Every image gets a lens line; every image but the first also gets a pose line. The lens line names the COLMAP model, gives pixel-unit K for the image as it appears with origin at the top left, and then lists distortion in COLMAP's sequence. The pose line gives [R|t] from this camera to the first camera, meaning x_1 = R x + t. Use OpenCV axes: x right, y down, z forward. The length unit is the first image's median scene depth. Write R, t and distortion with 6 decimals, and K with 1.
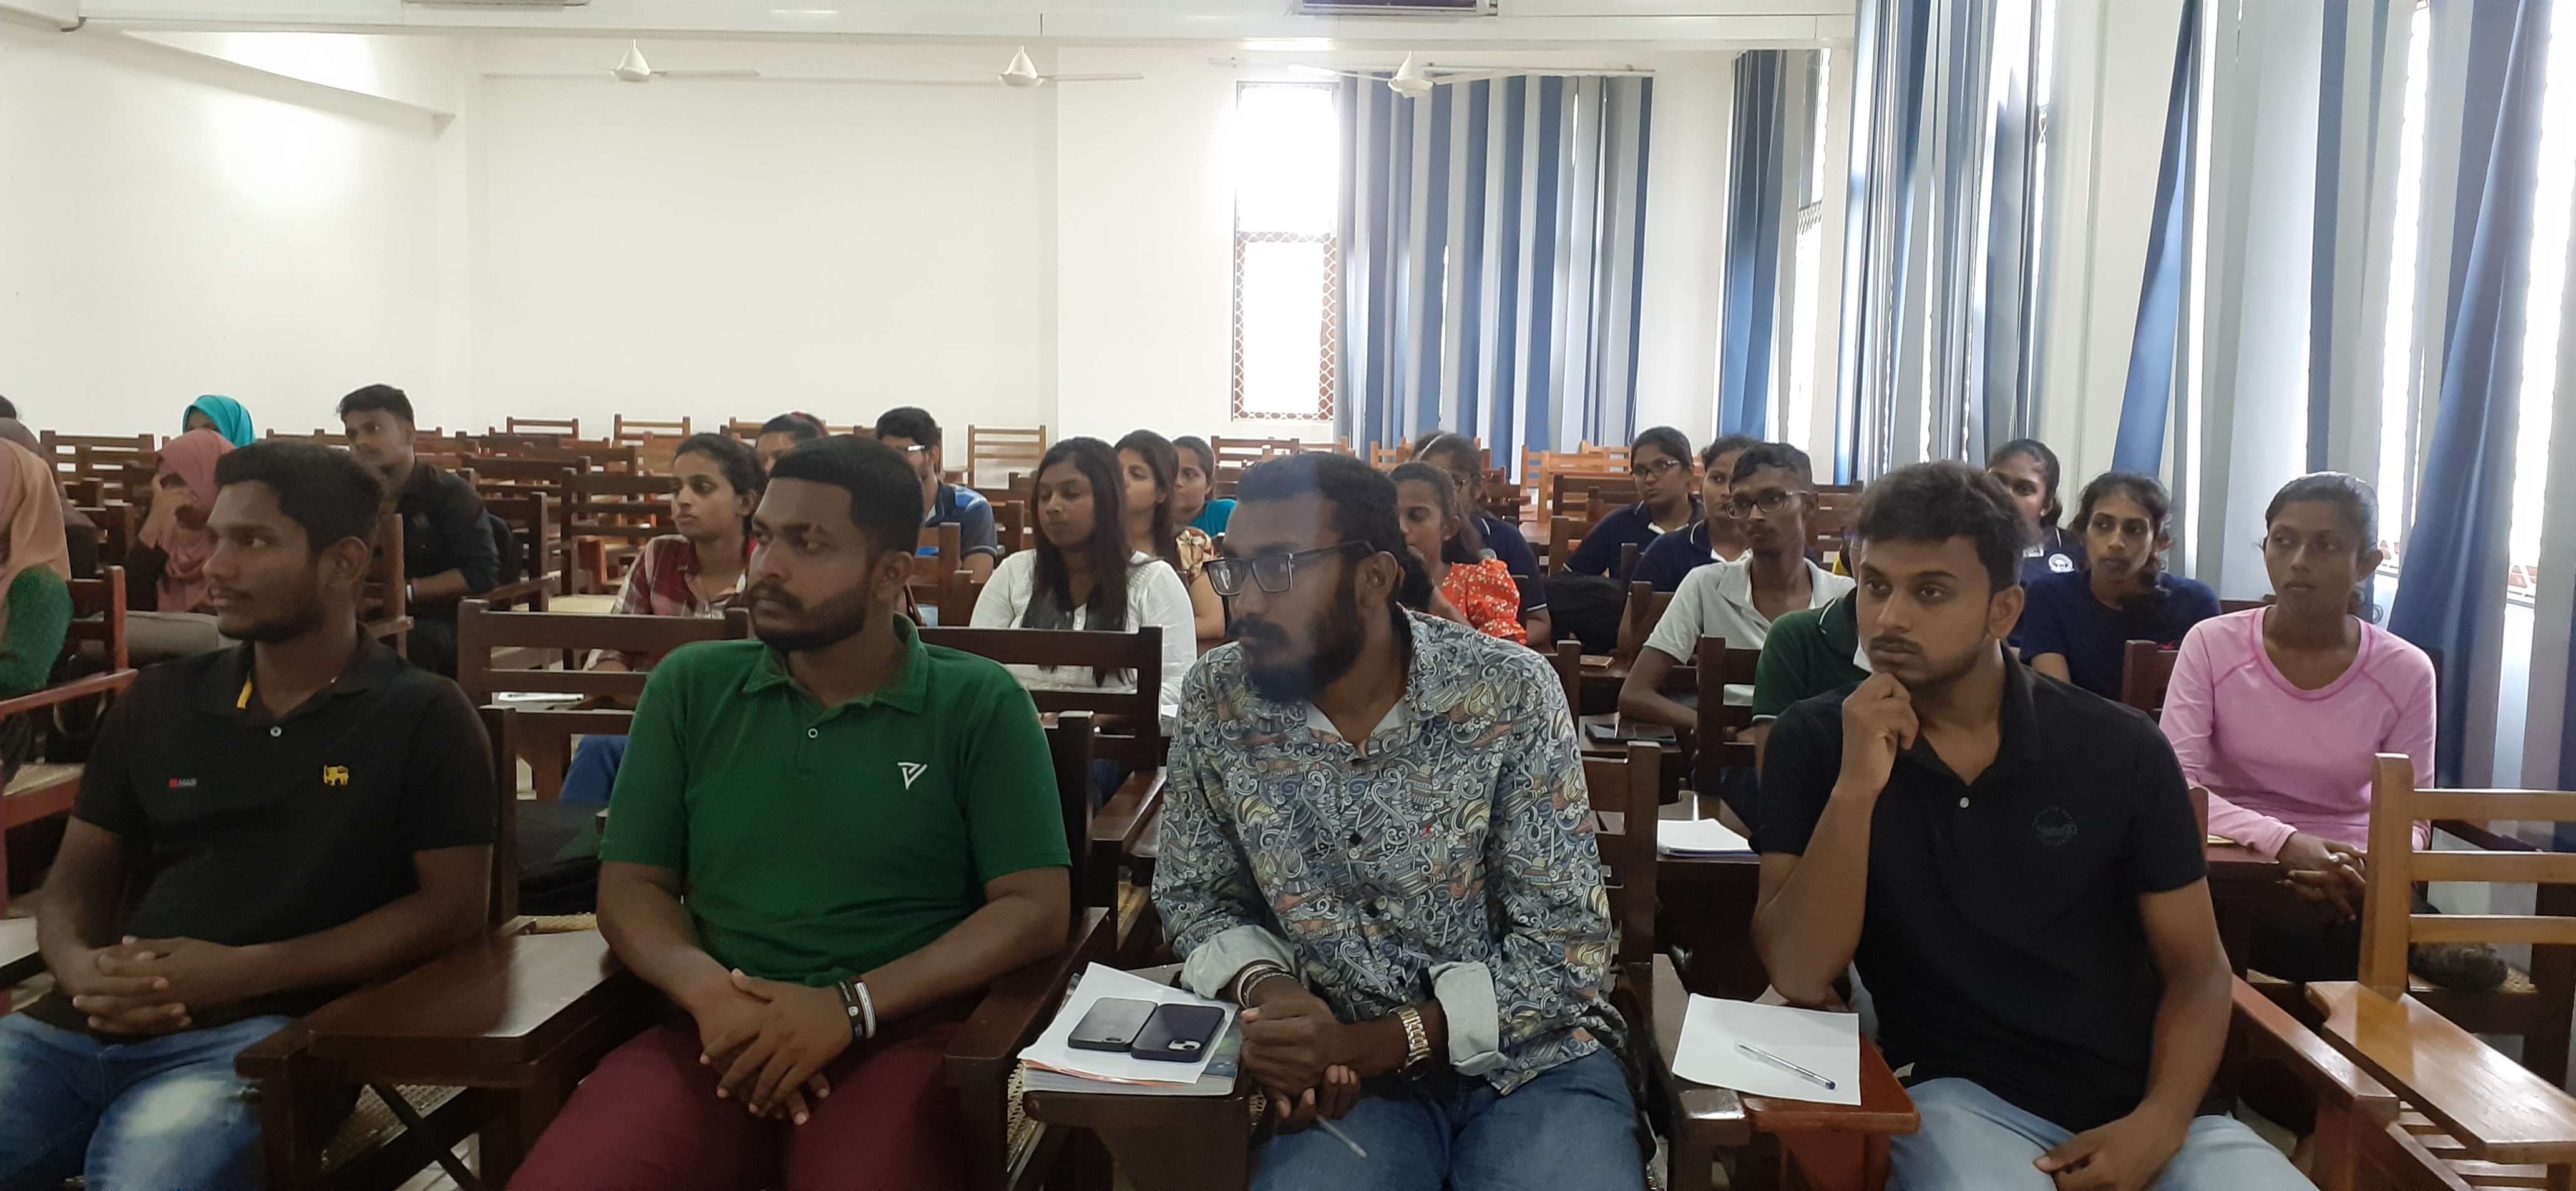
lens RADIAL K [[2096.9, 0, 1330.5], [0, 2096.9, 597.8], [0, 0, 1]] dist [0.015168, -0.065922]
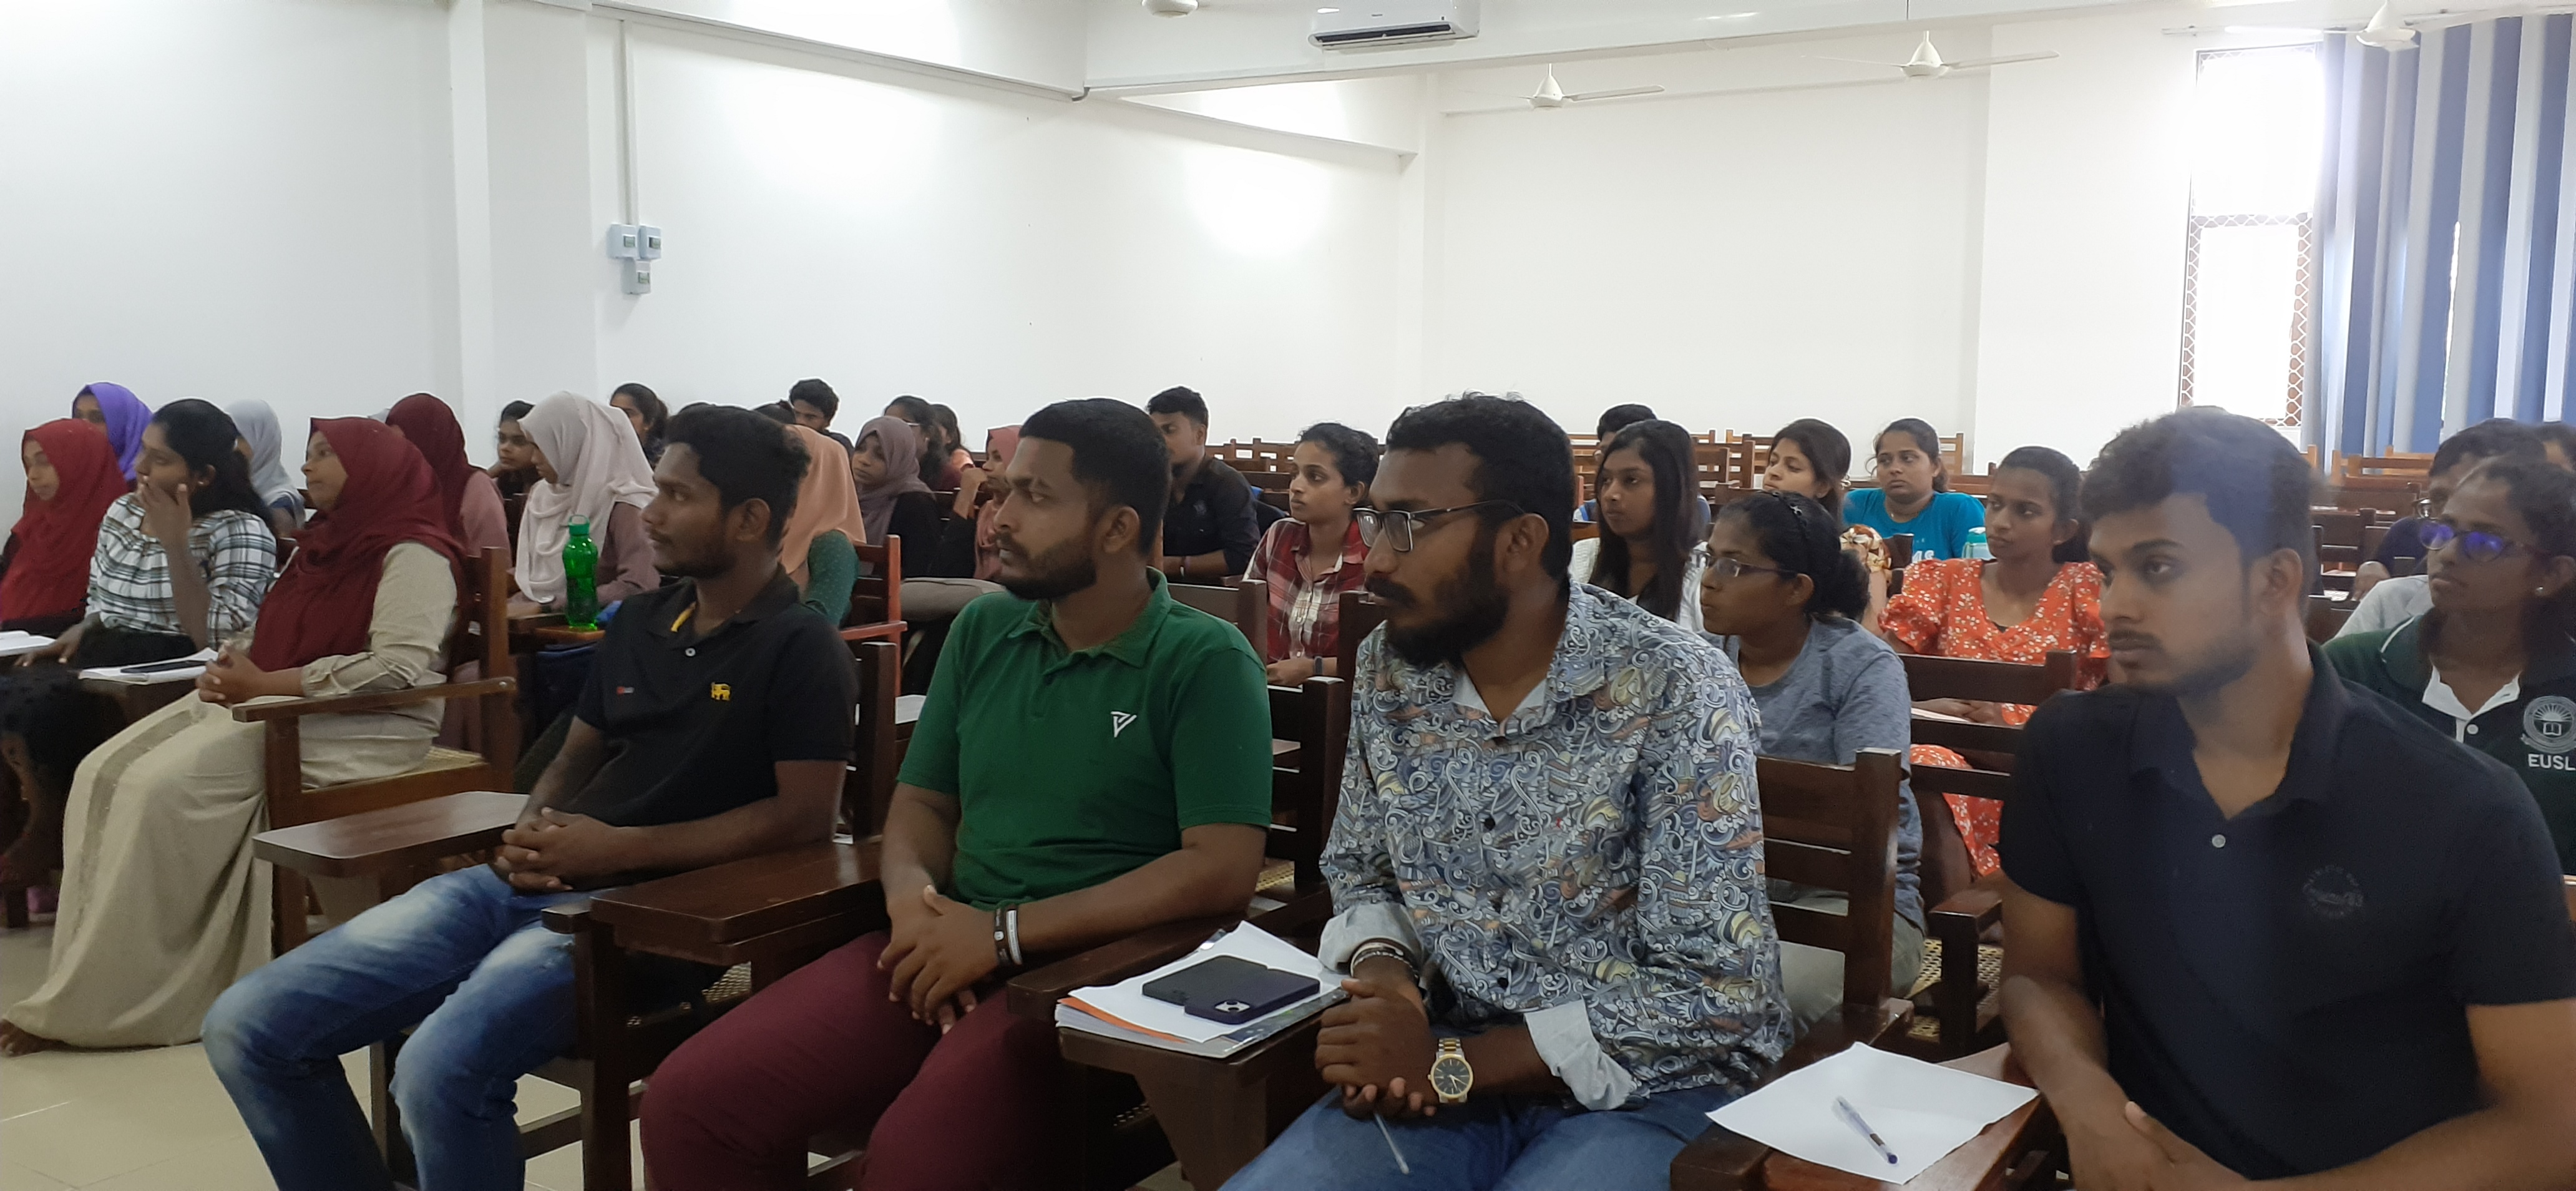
lens RADIAL K [[2096.9, 0, 1298.3], [0, 2096.9, 589.6], [0, 0, 1]] dist [0.015168, -0.065922]
pose [[0.853193, 0.033520, -0.520518, 0.251376], [-0.041486, 0.999132, -0.003659, 0.010460], [0.519943, 0.024717, 0.853843, 0.091247]]
